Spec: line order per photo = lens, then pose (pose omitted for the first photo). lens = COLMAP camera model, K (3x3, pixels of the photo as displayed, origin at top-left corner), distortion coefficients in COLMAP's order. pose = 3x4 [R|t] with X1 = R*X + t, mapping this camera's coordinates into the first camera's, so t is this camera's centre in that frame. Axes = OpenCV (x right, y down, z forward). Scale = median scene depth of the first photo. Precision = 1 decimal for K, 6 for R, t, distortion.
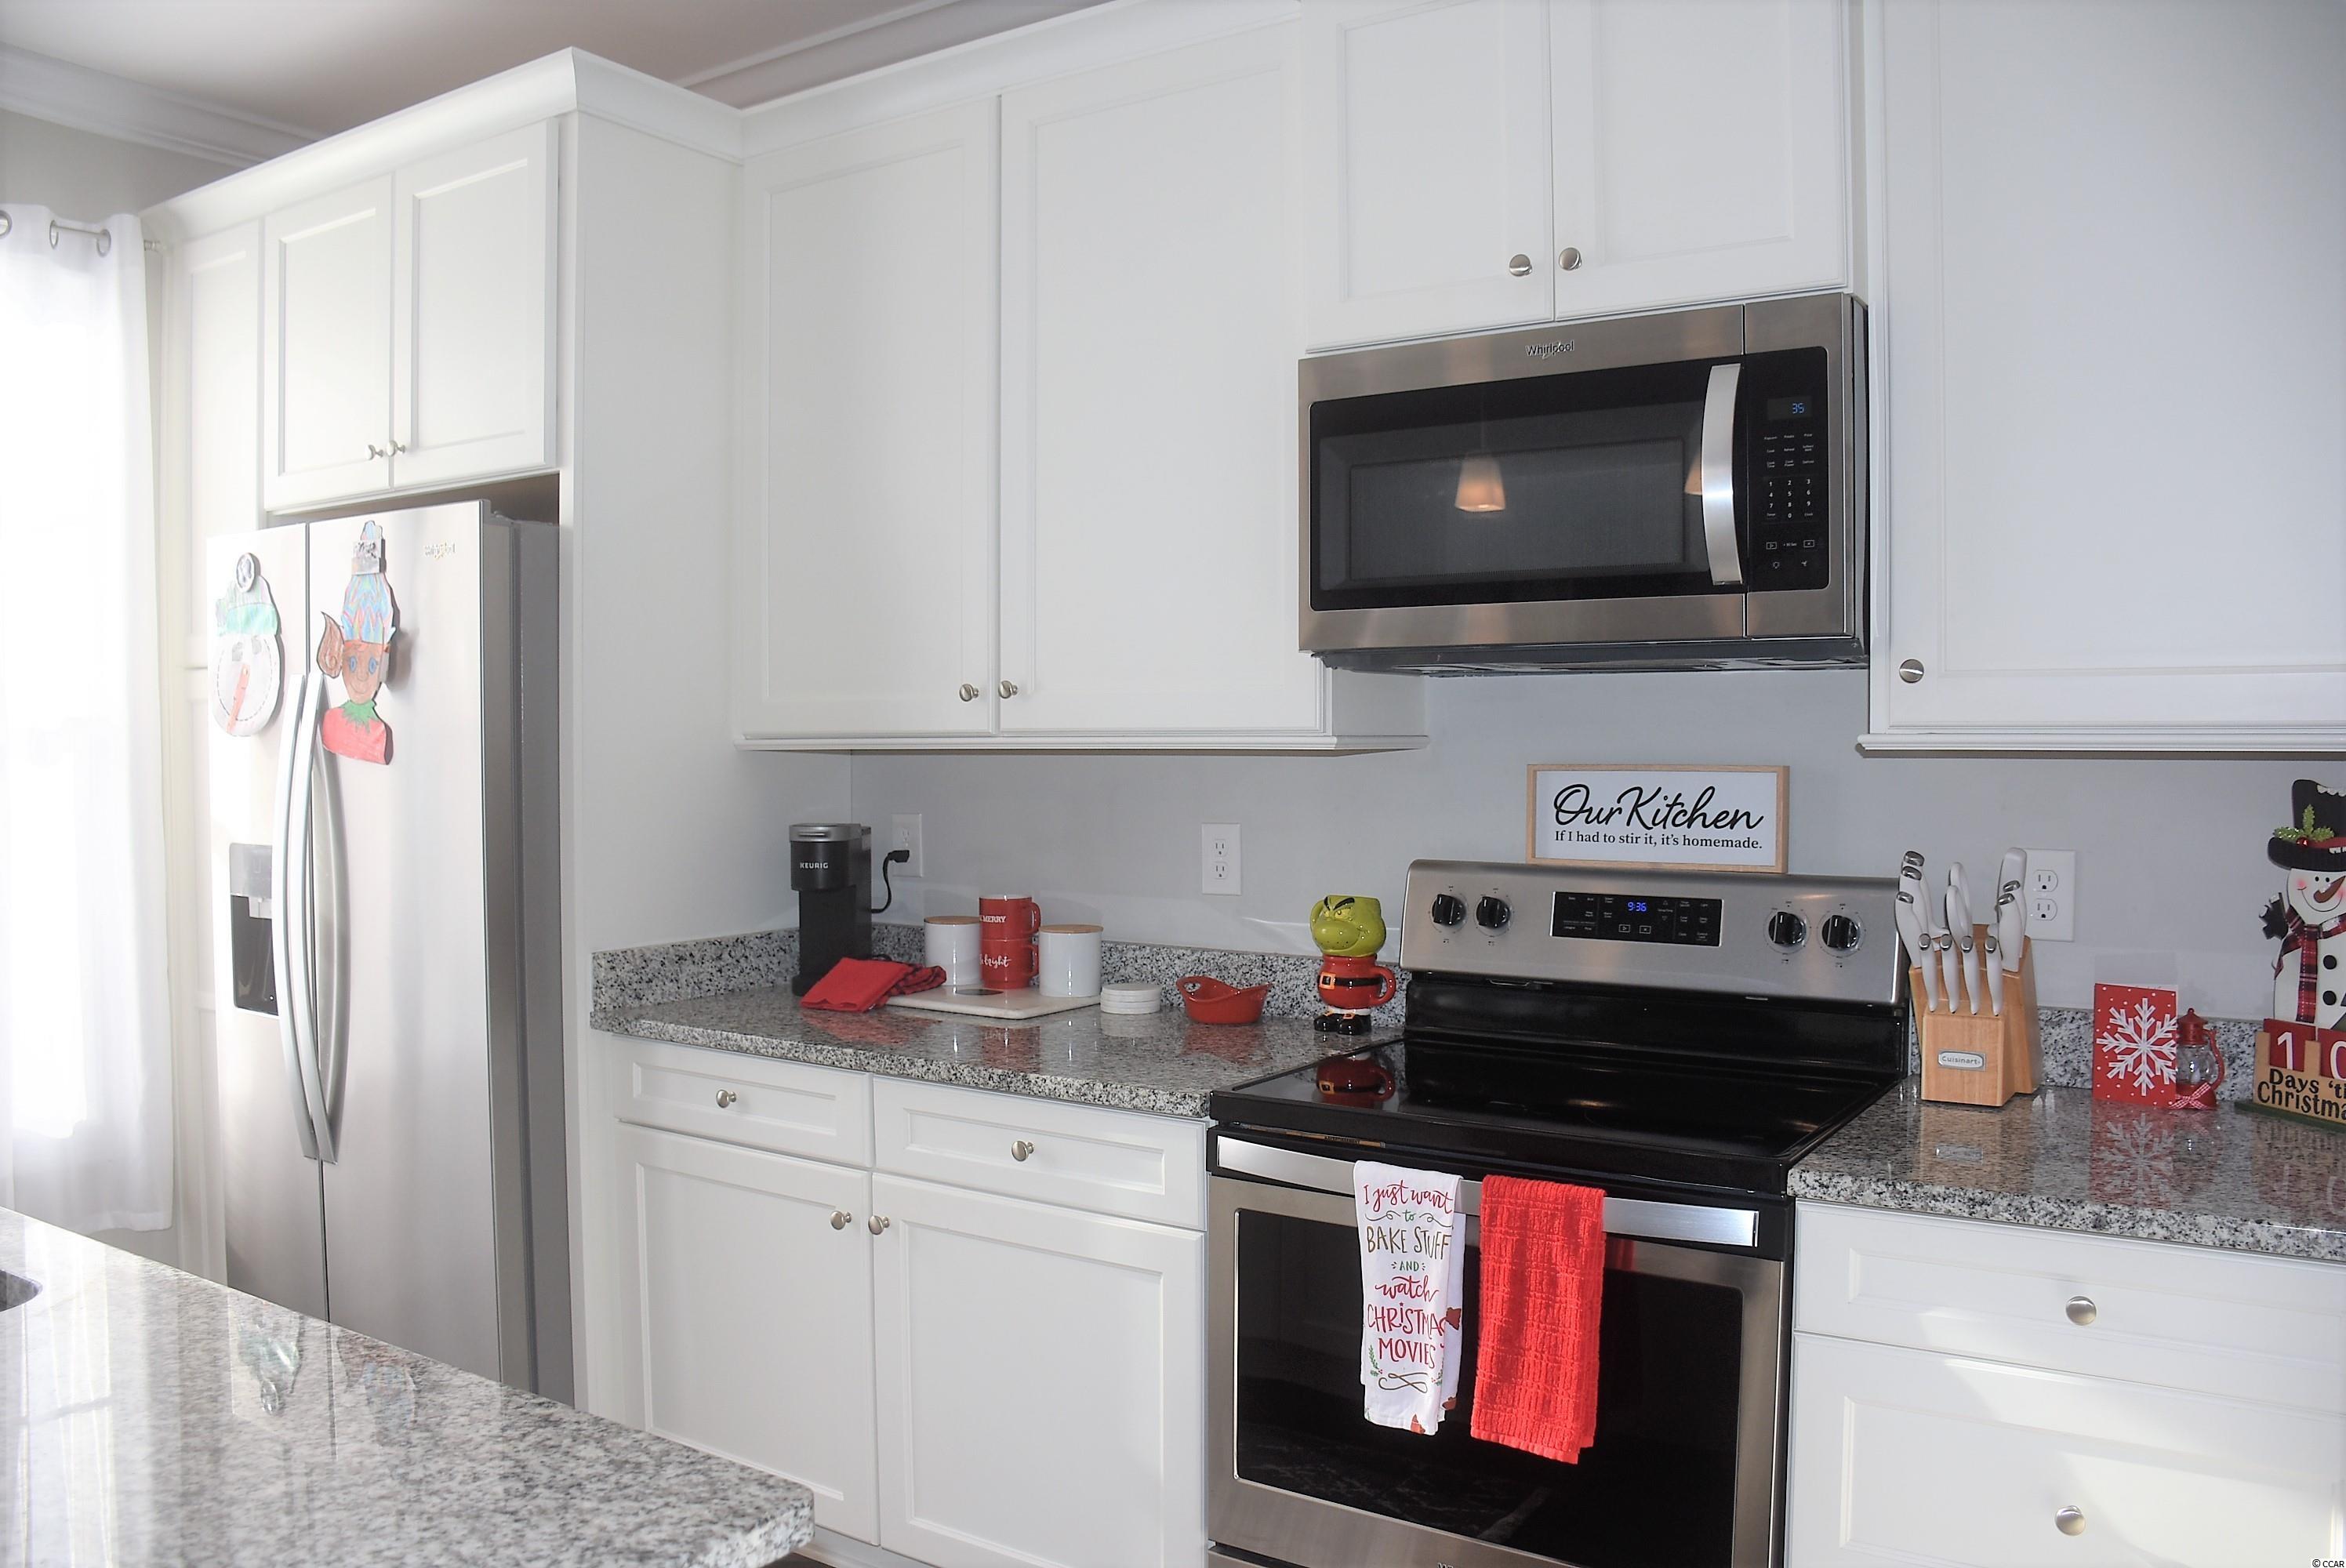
lens RADIAL K [[1835.9, 0, 1171.0], [0, 1835.9, 792.8], [0, 0, 1]] dist [-0.154129, 0.108140]
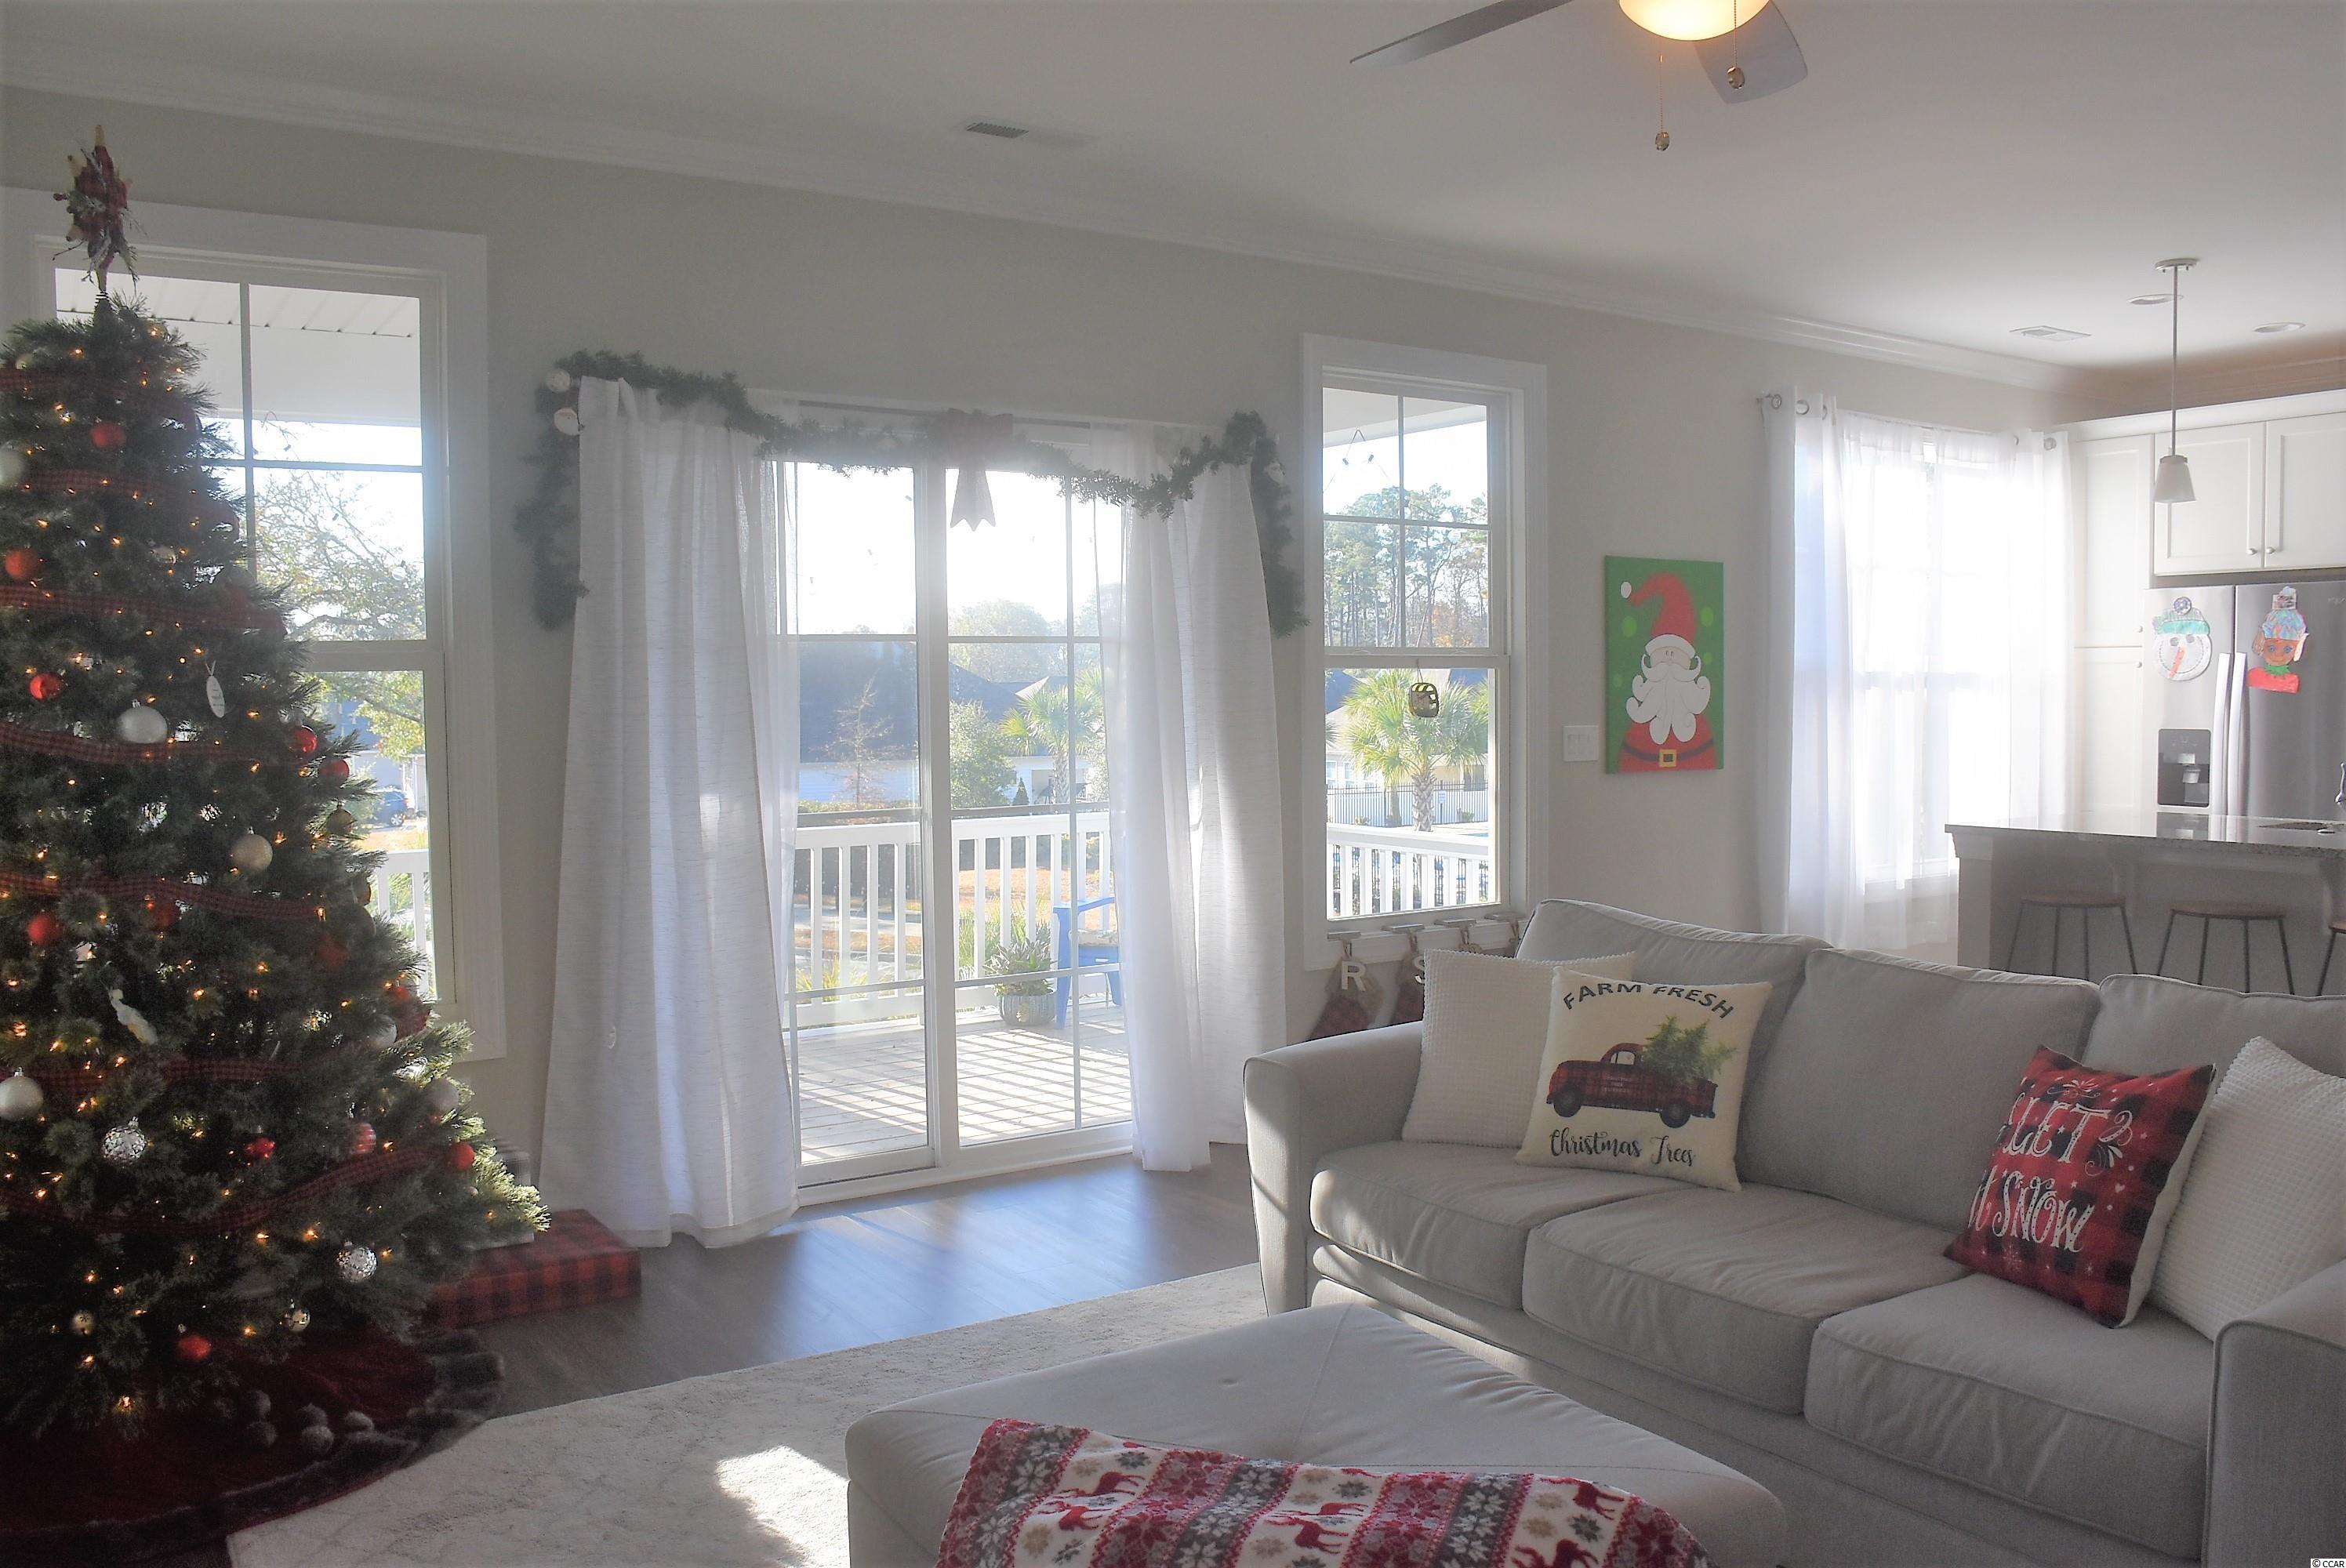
lens RADIAL K [[1835.9, 0, 1171.0], [0, 1835.9, 792.8], [0, 0, 1]] dist [-0.154129, 0.108140]
pose [[0.925703, 0.016159, -0.377905, -1.105595], [-0.004373, 0.999478, 0.032025, 0.056049], [0.378225, -0.027993, 0.925290, -1.957423]]
